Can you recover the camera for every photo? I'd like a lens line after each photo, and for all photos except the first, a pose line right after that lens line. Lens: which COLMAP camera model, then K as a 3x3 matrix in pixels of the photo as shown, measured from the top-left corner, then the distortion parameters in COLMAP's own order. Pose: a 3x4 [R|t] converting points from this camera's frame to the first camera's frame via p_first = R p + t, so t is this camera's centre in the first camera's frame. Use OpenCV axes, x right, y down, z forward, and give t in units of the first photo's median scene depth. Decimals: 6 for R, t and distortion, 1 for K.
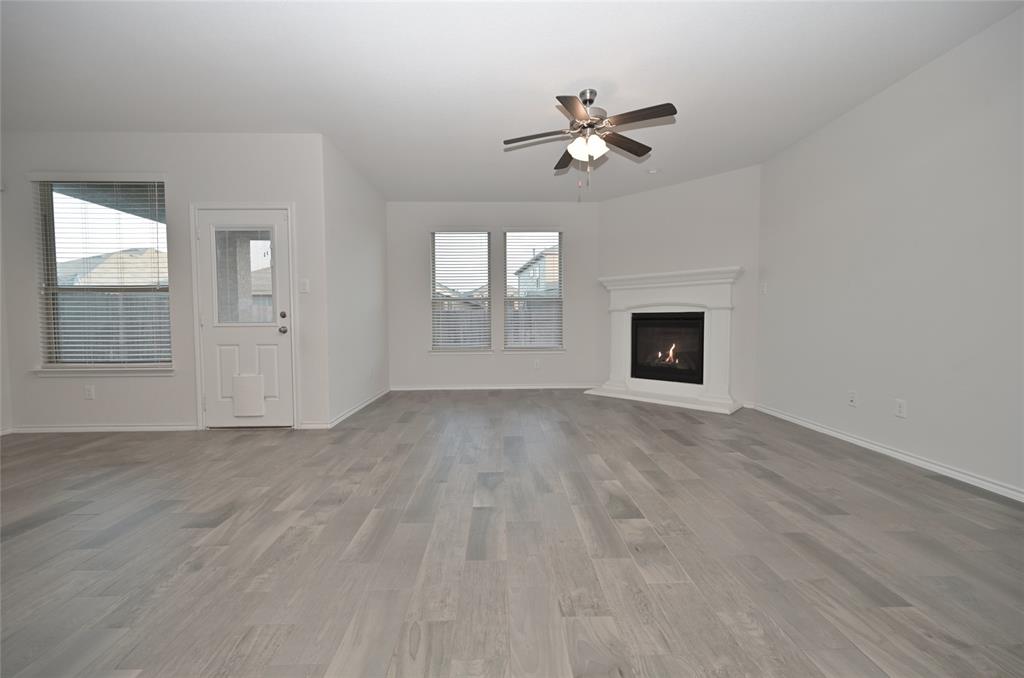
lens RADIAL K [[405.9, 0, 508.9], [0, 405.9, 334.2], [0, 0, 1]] dist [0.000588, -0.000385]
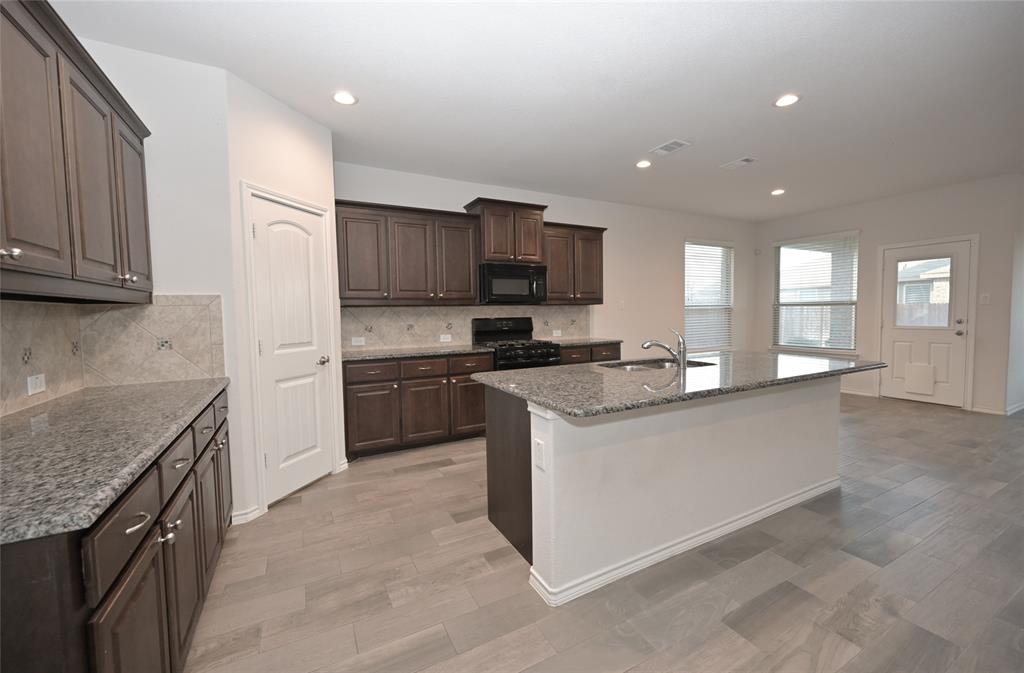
lens RADIAL K [[405.9, 0, 514.1], [0, 405.9, 332.8], [0, 0, 1]] dist [0.000588, -0.000385]
pose [[0.447452, 0.045803, -0.893134, -0.036366], [-0.018110, 0.998947, 0.042157, -0.049633], [0.894124, -0.002688, 0.447810, -1.056443]]
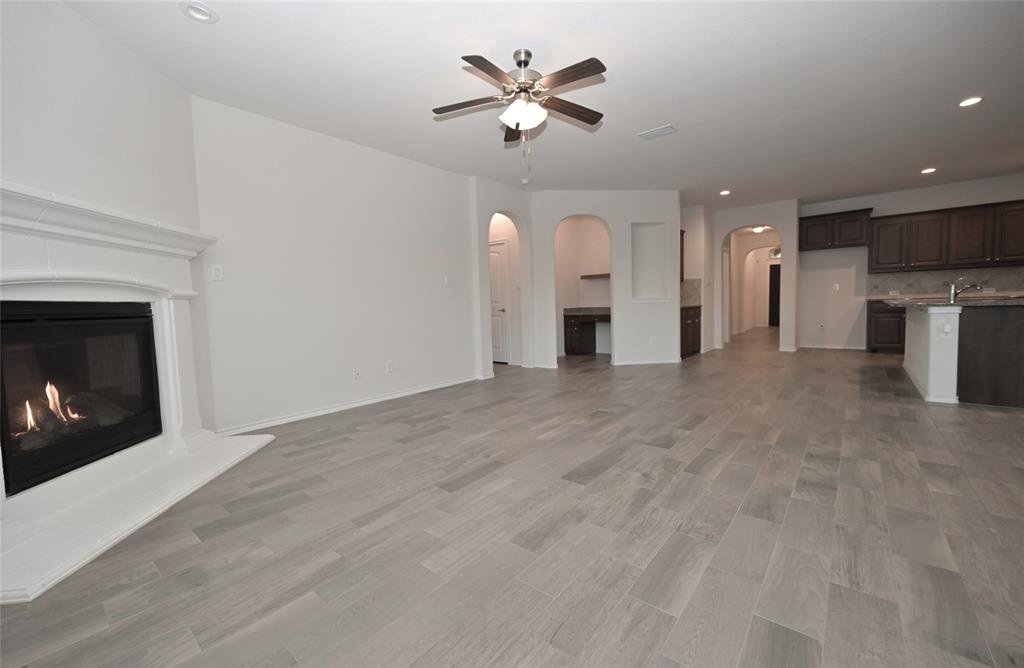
lens RADIAL K [[411.5, 0, 511.0], [0, 411.5, 332.1], [0, 0, 1]] dist [-0.001151, 0.000205]
pose [[-0.750248, -0.016404, 0.660953, -0.398799], [0.057878, 0.994225, 0.090372, -0.059703], [-0.658618, 0.106056, -0.744966, 1.748098]]
